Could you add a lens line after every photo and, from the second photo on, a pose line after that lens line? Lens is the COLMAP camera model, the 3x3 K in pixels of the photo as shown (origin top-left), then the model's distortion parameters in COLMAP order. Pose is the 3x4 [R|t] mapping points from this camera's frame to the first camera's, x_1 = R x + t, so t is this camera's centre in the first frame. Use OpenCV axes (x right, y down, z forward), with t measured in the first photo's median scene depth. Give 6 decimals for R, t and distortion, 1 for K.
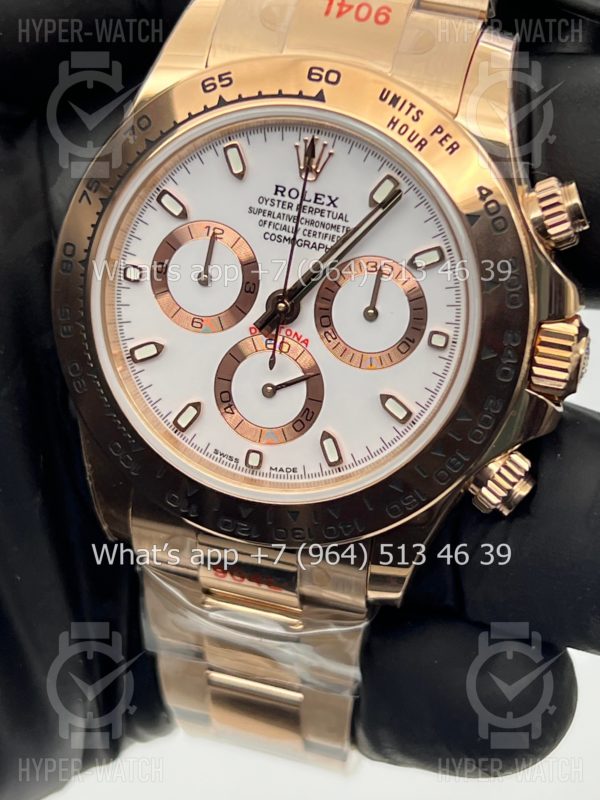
lens RADIAL K [[1872.7, 0, 302.5], [0, 1872.7, 399.1], [0, 0, 1]] dist [0.222510, 0.000000]
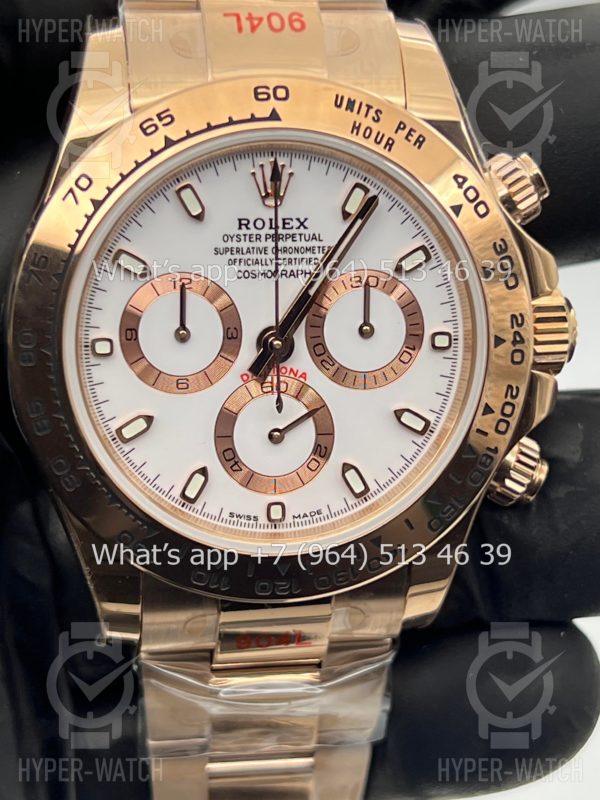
lens RADIAL K [[1872.7, 0, 294.3], [0, 1872.7, 411.3], [0, 0, 1]] dist [0.222510, 0.000000]
pose [[0.914951, -0.235880, 0.327453, -0.315769], [0.239219, 0.970481, 0.030670, -0.043499], [-0.325021, 0.050271, 0.944370, 0.118008]]
